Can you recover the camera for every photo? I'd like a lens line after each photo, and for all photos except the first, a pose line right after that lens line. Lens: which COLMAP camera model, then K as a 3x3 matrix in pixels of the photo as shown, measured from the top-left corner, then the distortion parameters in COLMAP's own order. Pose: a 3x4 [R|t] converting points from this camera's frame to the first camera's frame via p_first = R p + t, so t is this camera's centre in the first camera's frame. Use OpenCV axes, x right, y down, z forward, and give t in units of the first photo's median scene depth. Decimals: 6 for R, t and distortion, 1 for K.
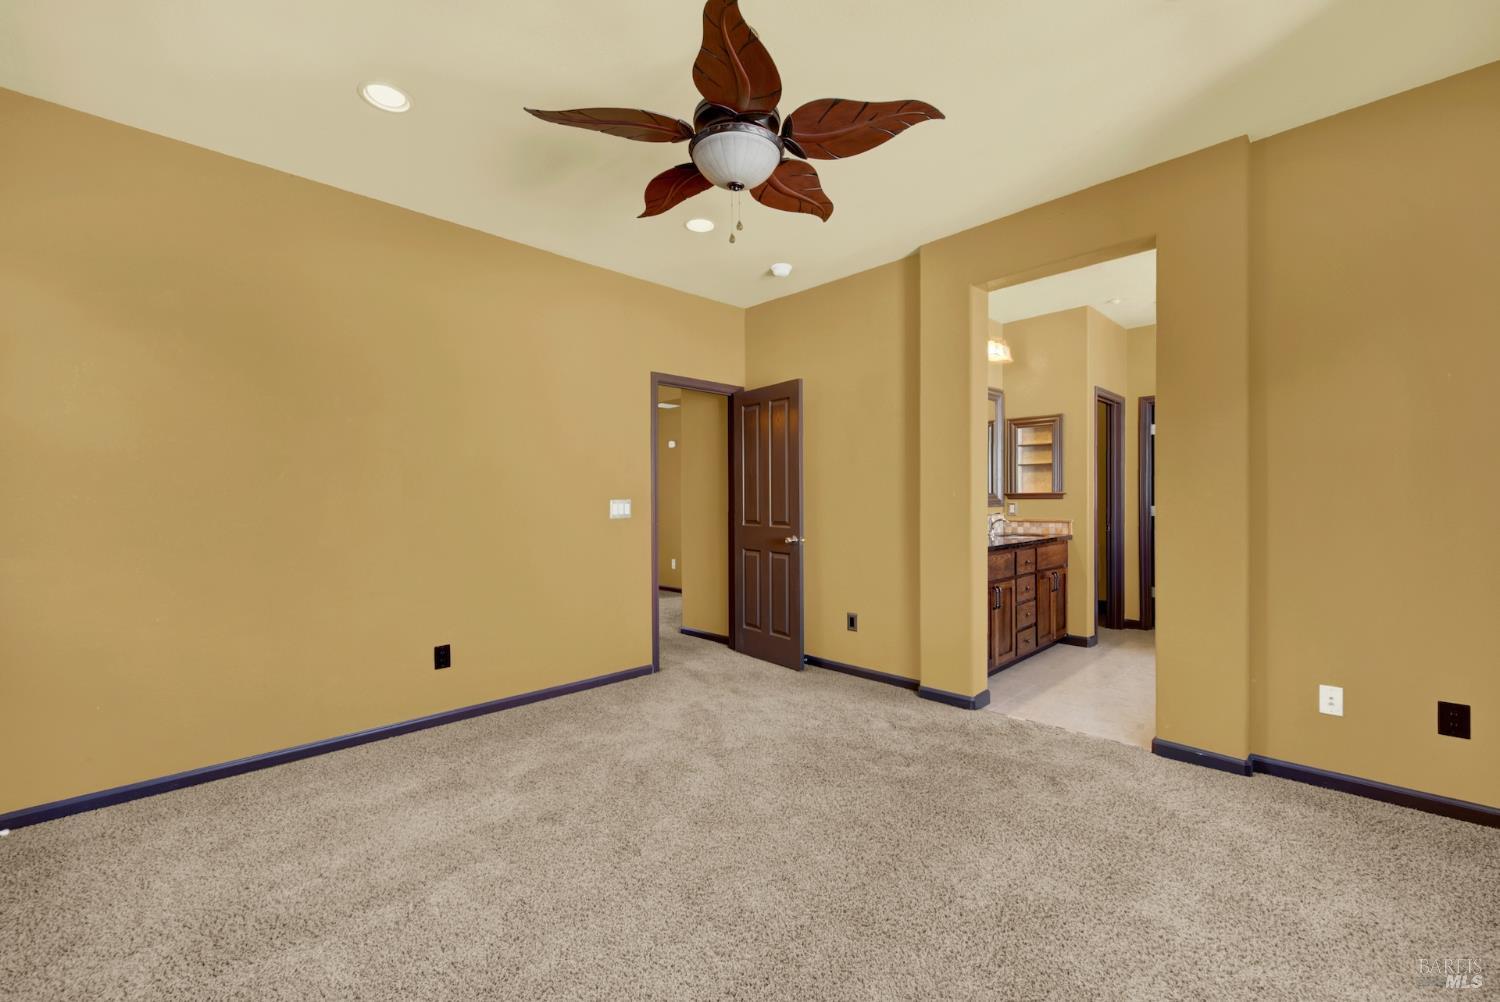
lens RADIAL K [[611.5, 0, 759.8], [0, 611.5, 503.3], [0, 0, 1]] dist [0.001027, -0.000340]
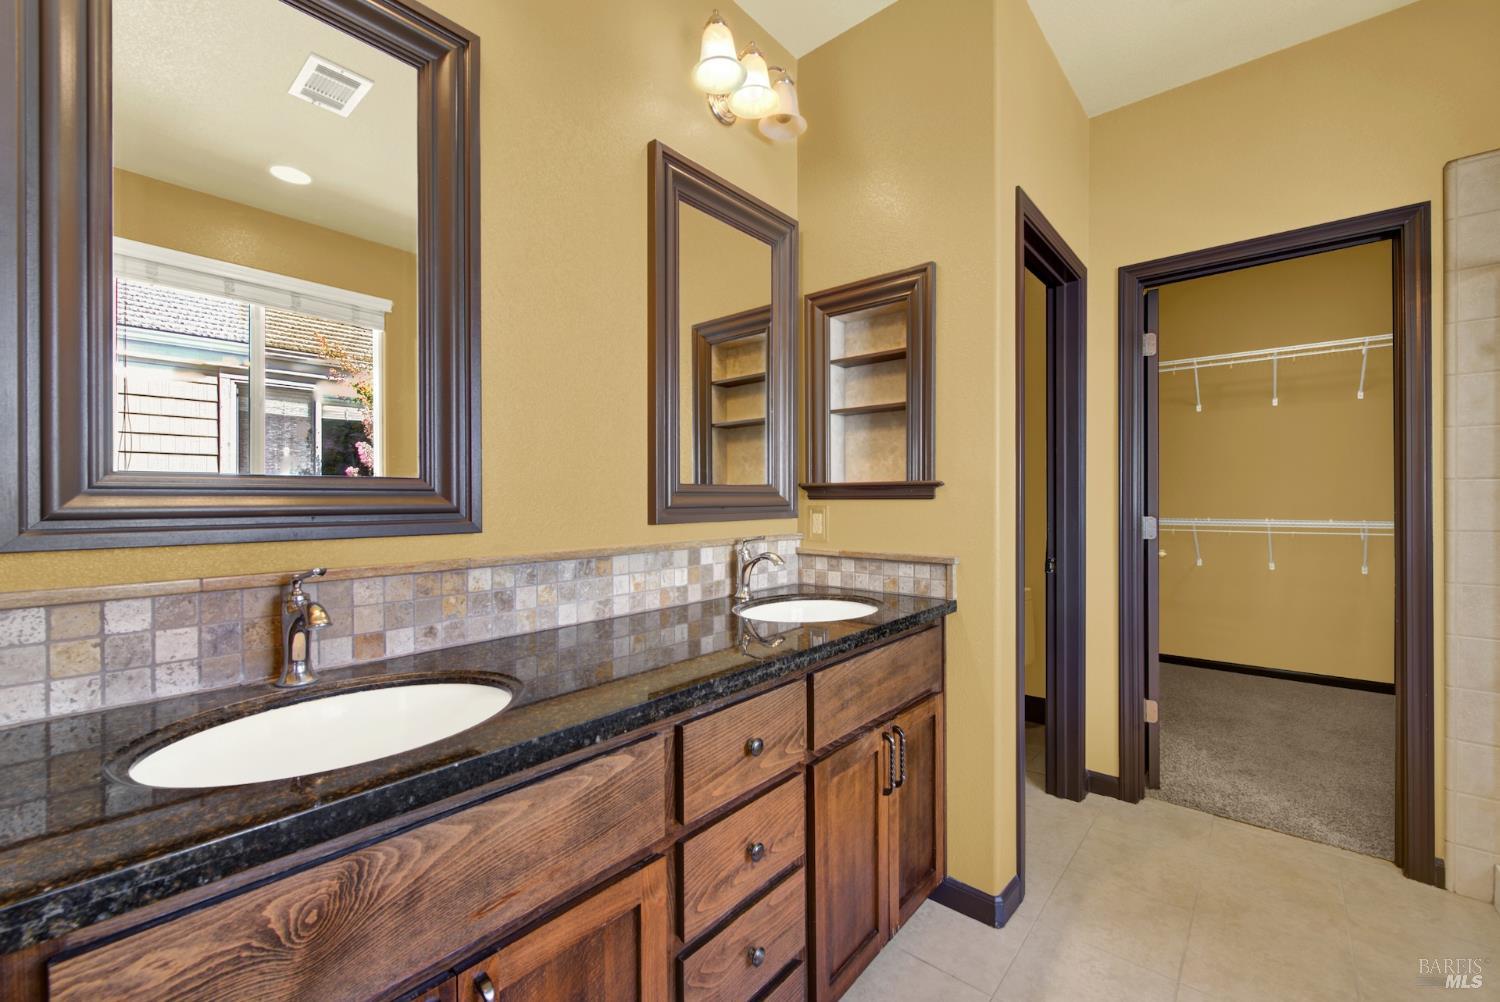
lens RADIAL K [[611.5, 0, 759.8], [0, 611.5, 503.3], [0, 0, 1]] dist [0.001027, -0.000340]
pose [[0.996393, -0.000246, 0.084859, 0.346898], [0.000486, 0.999996, -0.002811, -0.003162], [-0.084858, 0.002842, 0.996389, 0.620828]]
